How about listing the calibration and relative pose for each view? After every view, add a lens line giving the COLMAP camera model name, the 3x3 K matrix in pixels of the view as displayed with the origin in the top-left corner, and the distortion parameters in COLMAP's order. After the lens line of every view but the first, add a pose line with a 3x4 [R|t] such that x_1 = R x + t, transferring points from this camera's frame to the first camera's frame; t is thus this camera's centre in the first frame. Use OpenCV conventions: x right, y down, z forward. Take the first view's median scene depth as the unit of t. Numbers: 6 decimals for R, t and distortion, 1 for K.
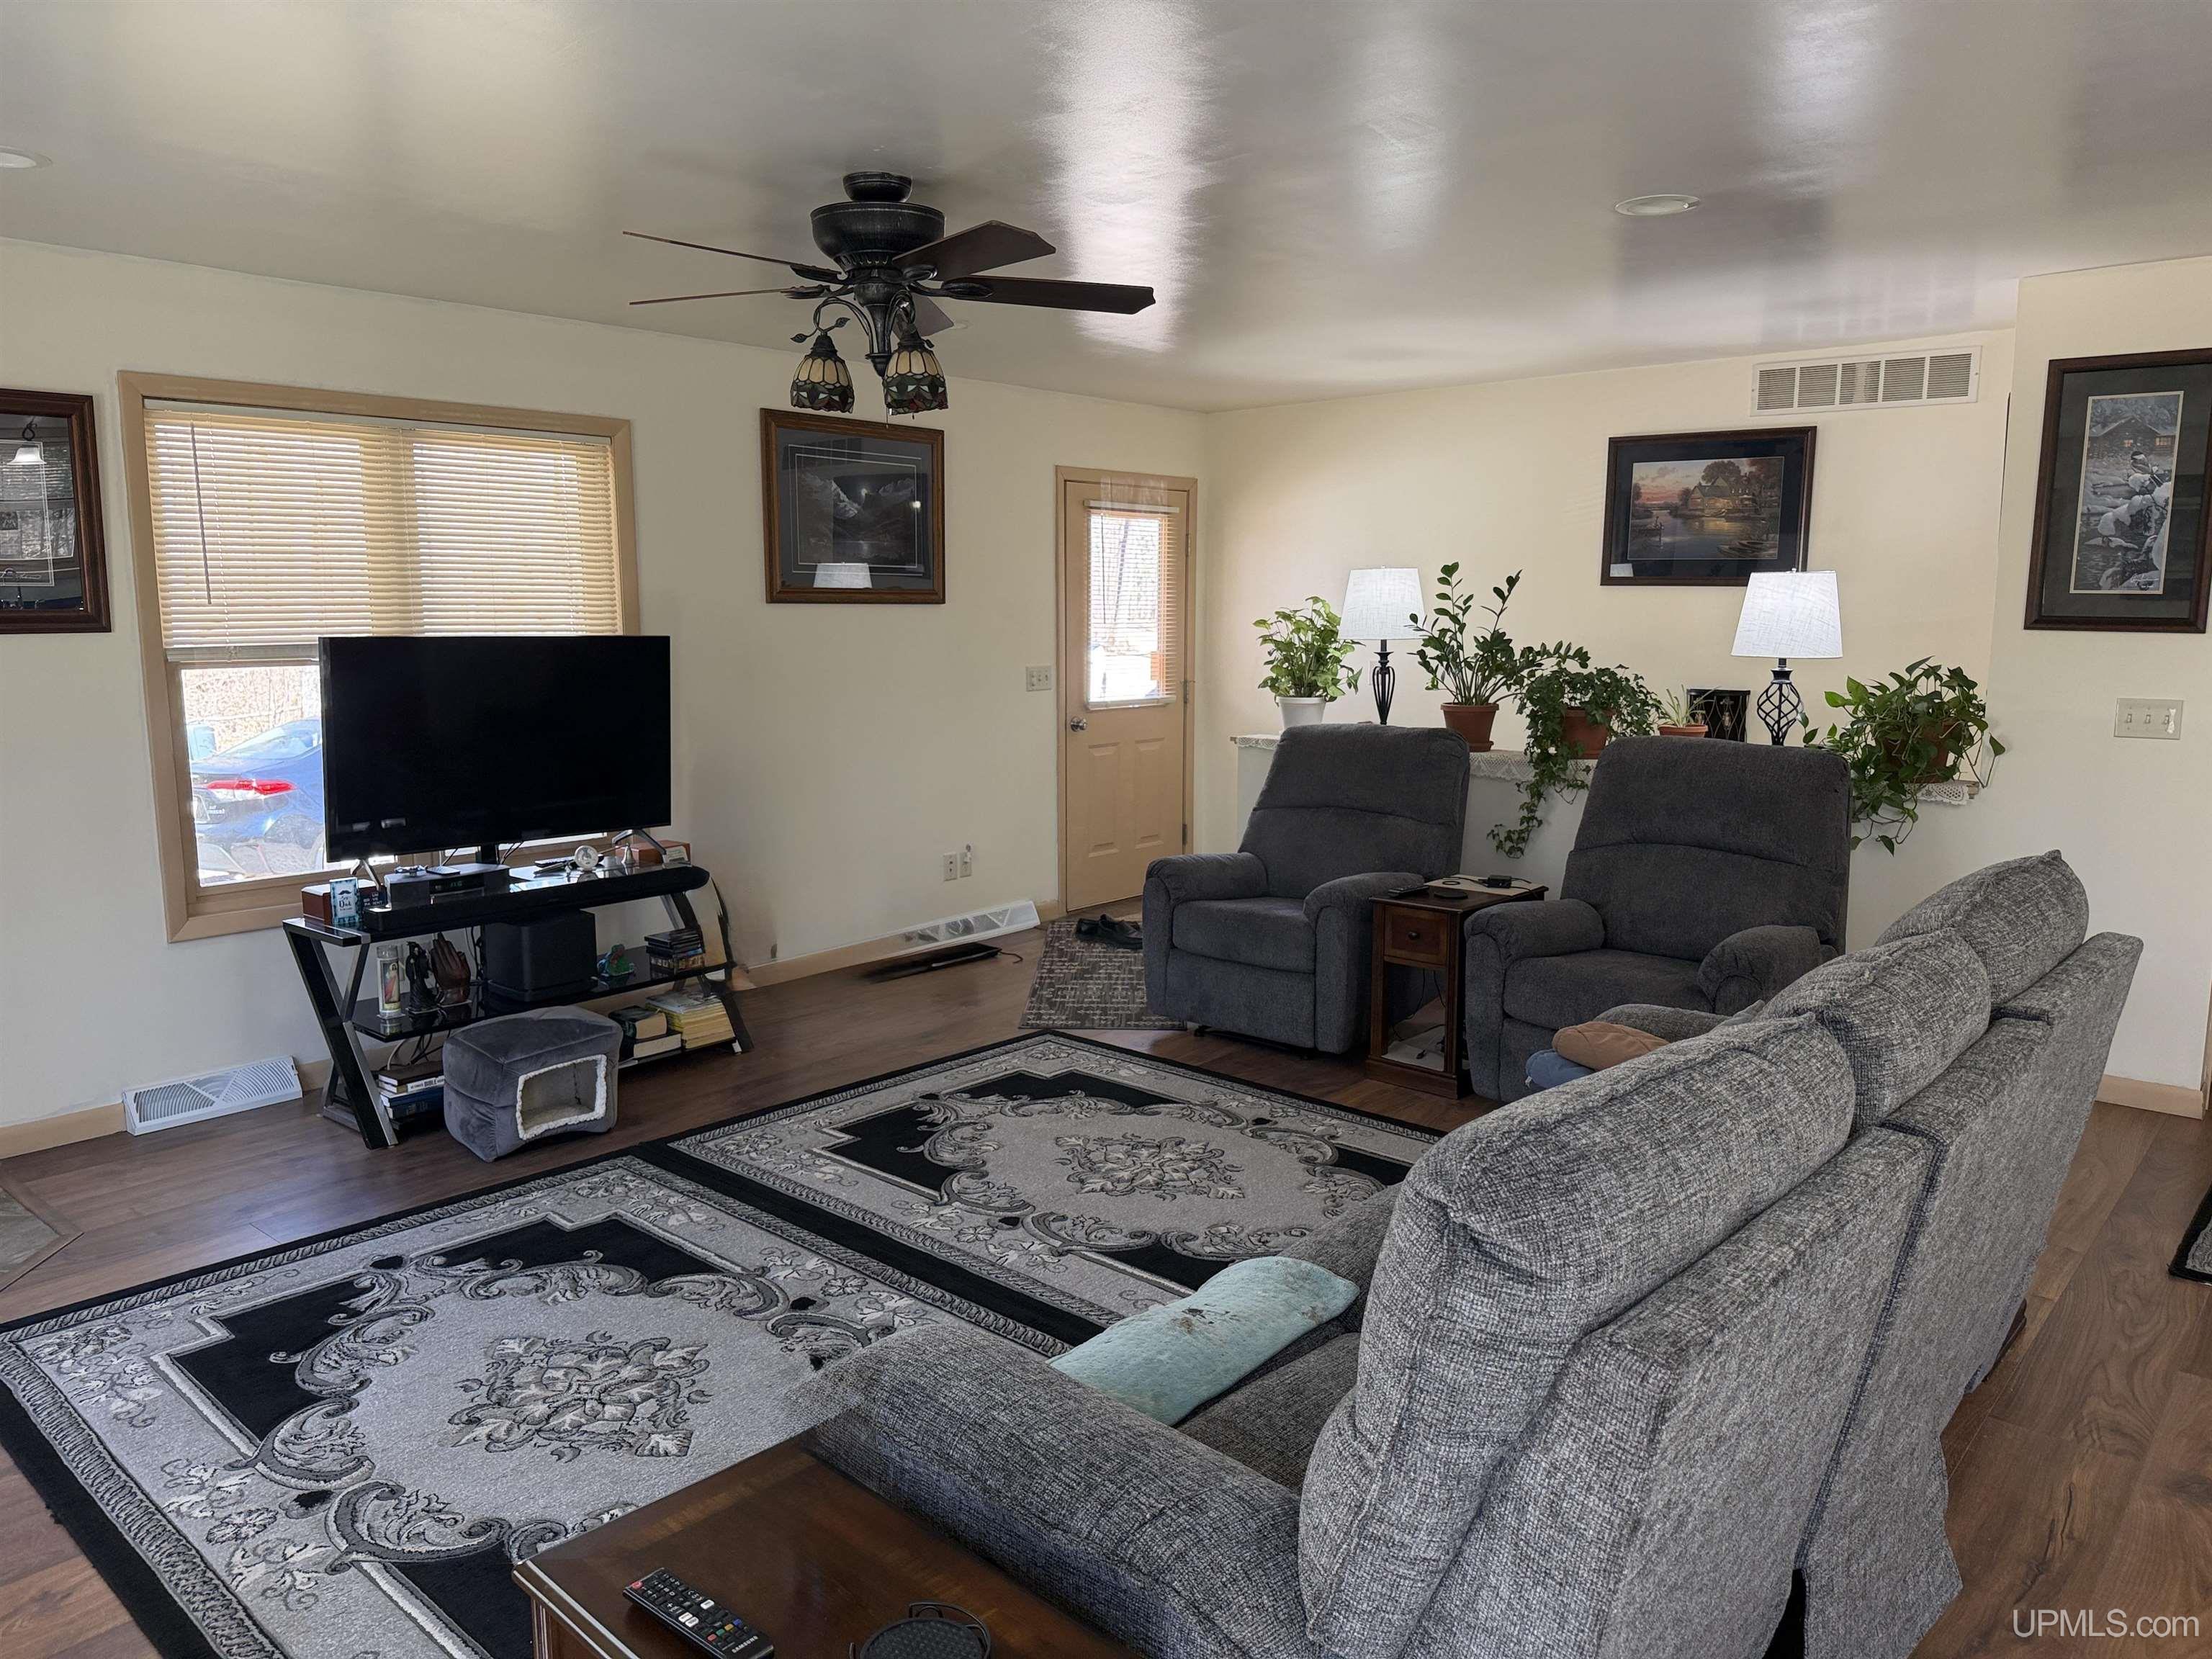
lens RADIAL K [[1533.2, 0, 1081.1], [0, 1533.2, 851.8], [0, 0, 1]] dist [0.073502, -0.147807]
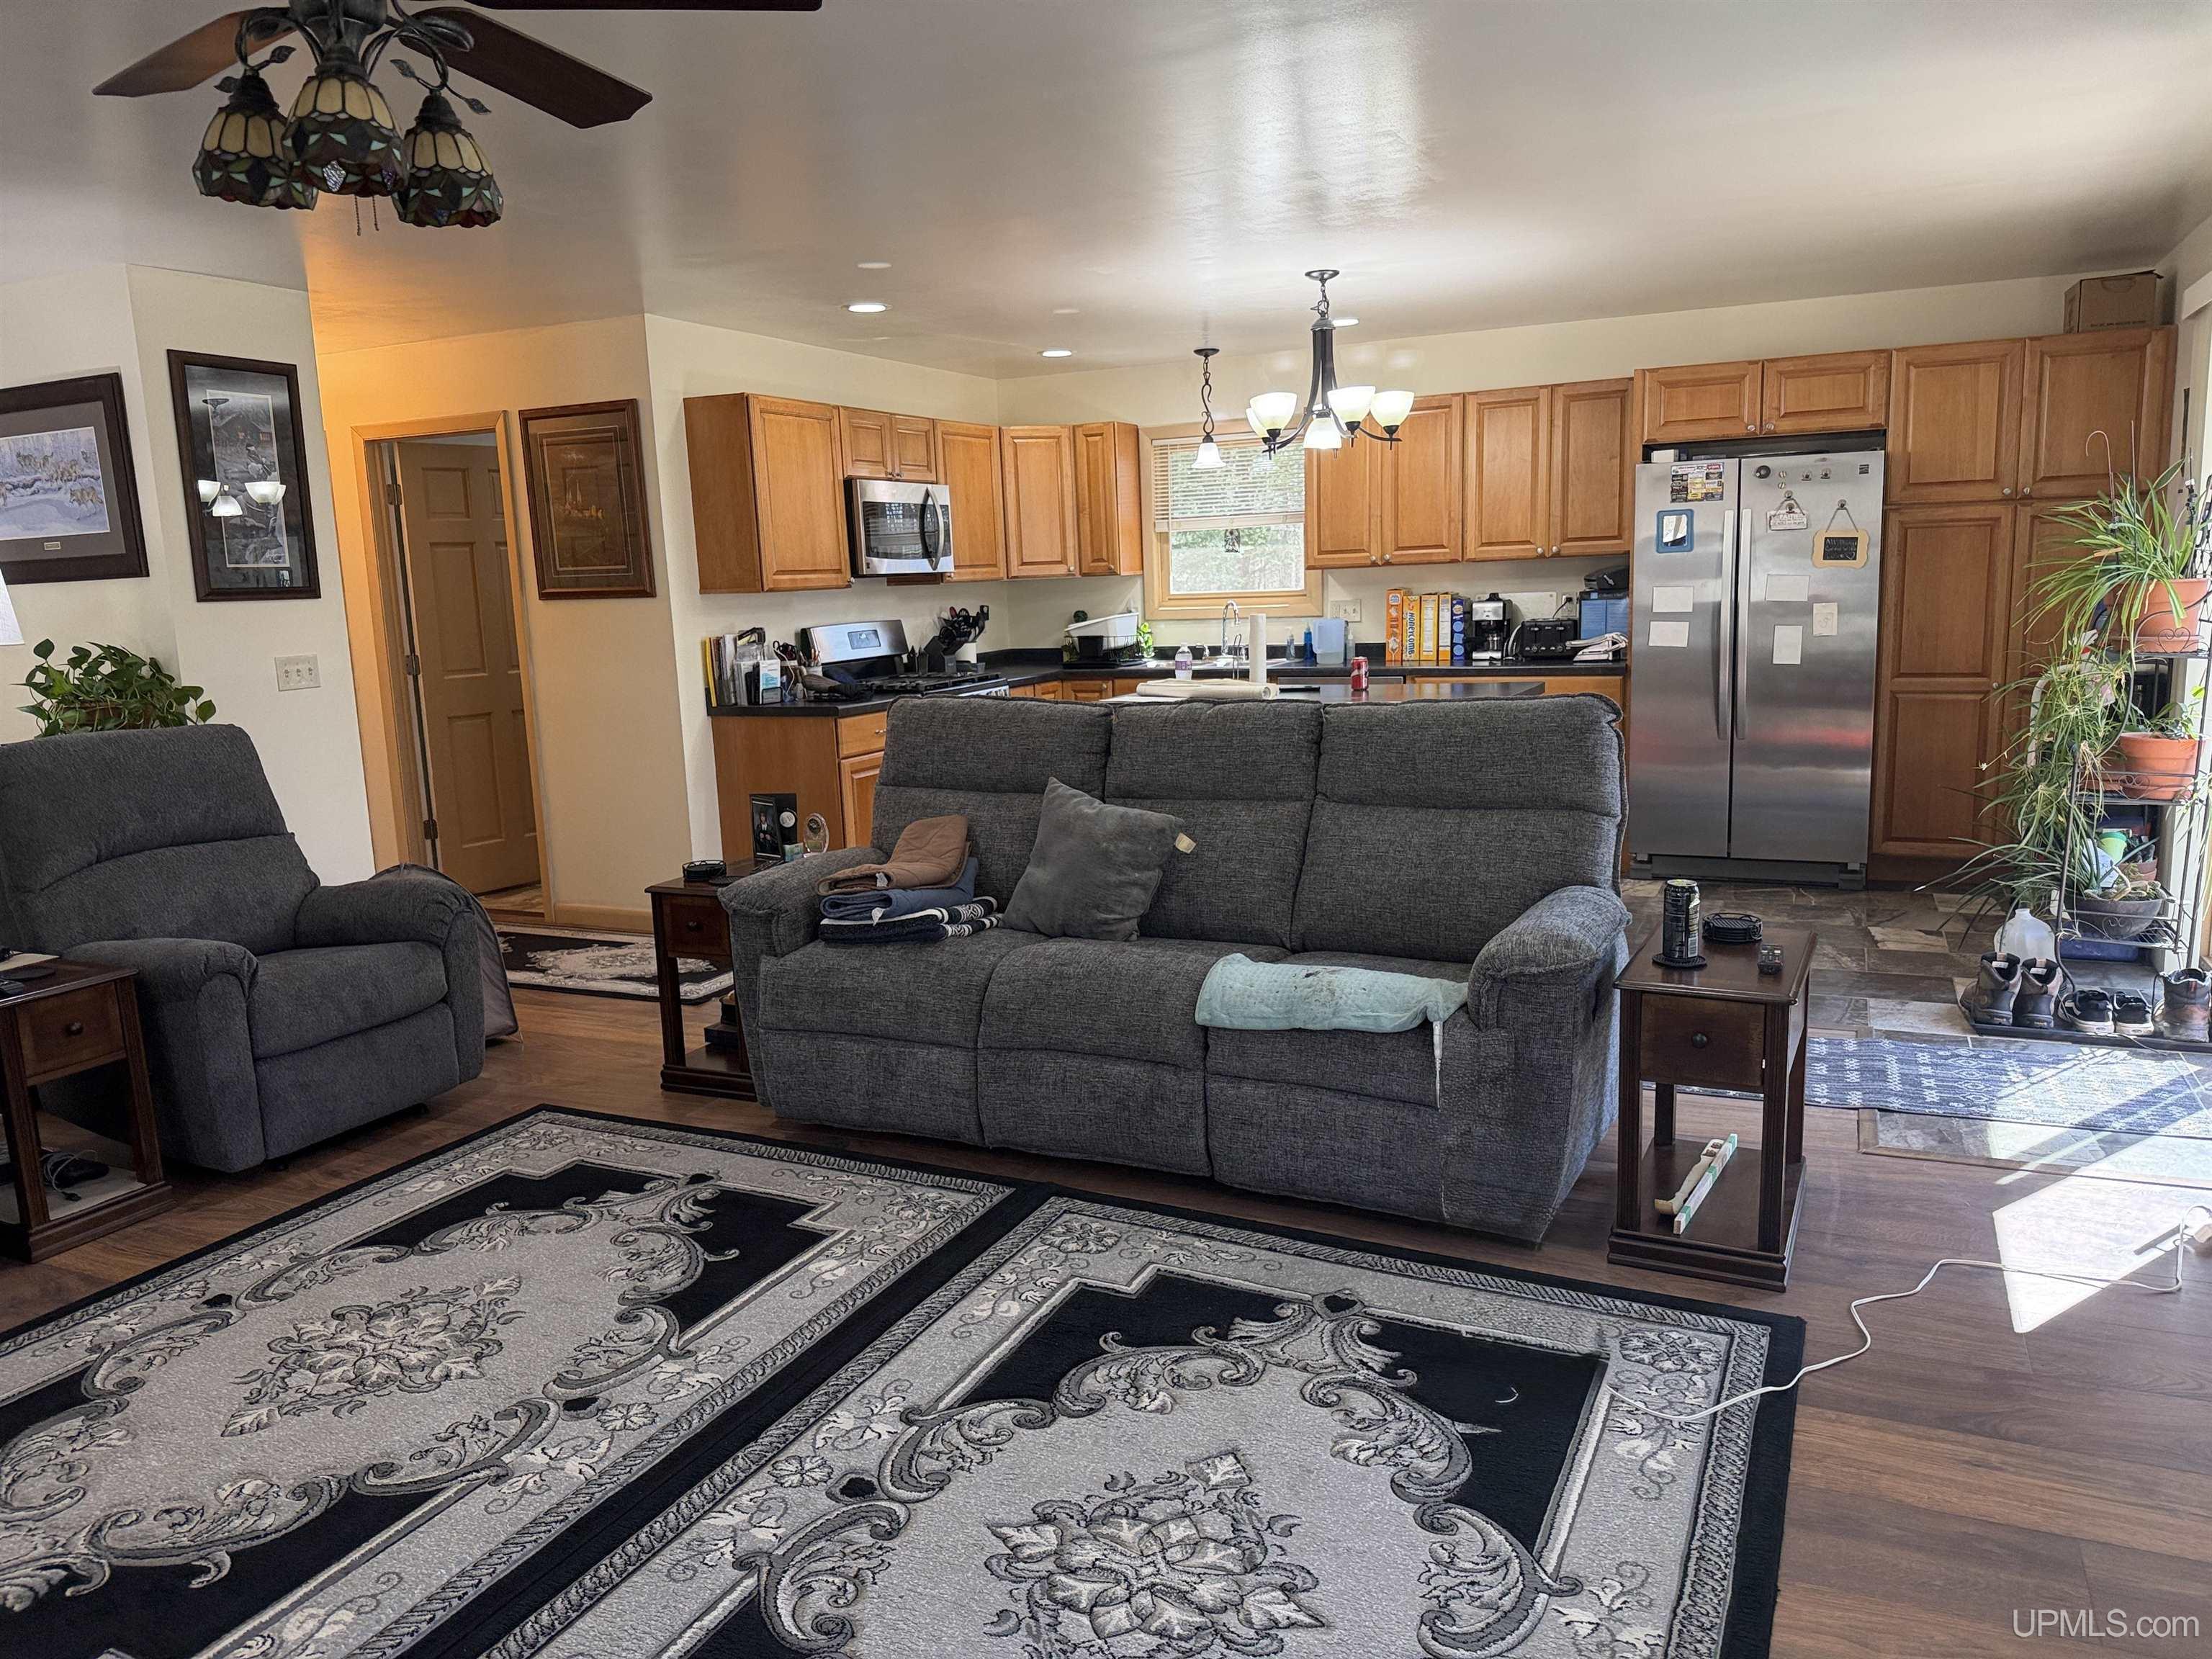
lens RADIAL K [[1560.2, 0, 1107.4], [0, 1560.2, 837.6], [0, 0, 1]] dist [0.088931, -0.137562]
pose [[-0.284293, -0.147062, 0.947391, -0.650844], [0.190375, 0.959829, 0.206120, -0.098854], [-0.939646, 0.238958, -0.244876, 0.744611]]
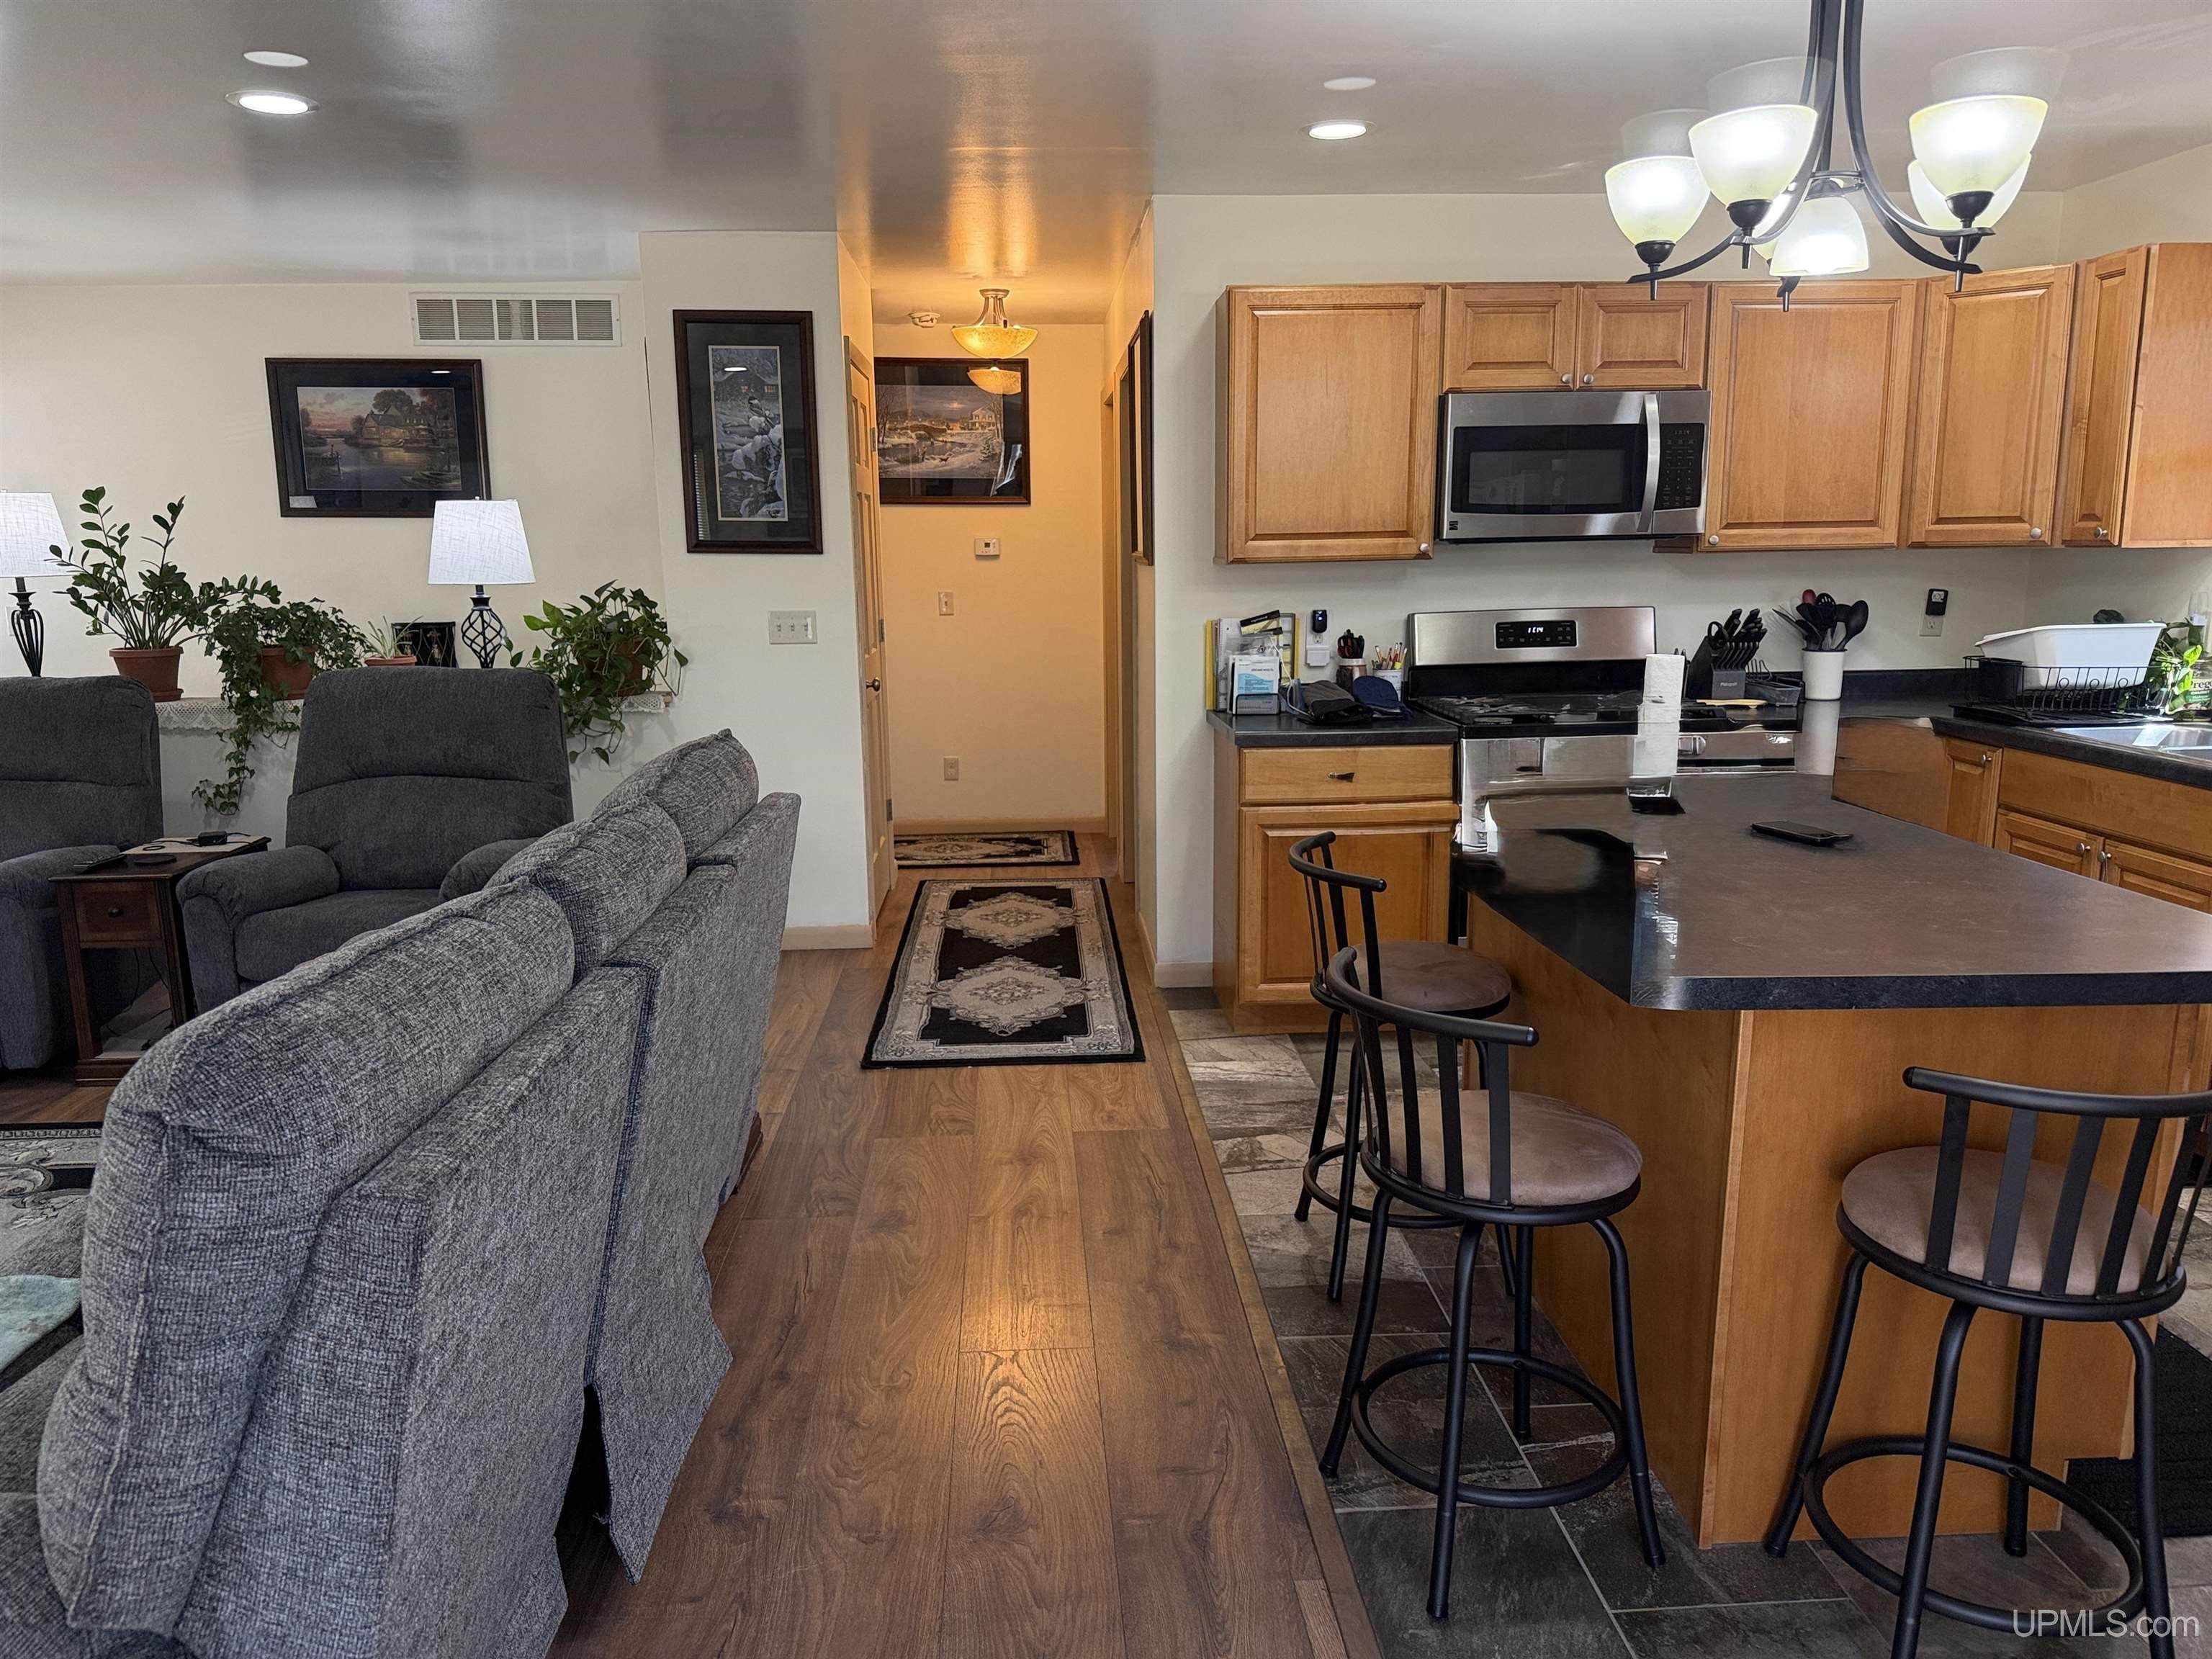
lens RADIAL K [[1549.7, 0, 1088.0], [0, 1549.7, 845.9], [0, 0, 1]] dist [0.044047, -0.061400]
pose [[0.708876, -0.138136, 0.691675, 0.000594], [0.118882, 0.990005, 0.075878, 0.016632], [-0.695243, 0.028439, 0.718212, -0.020317]]
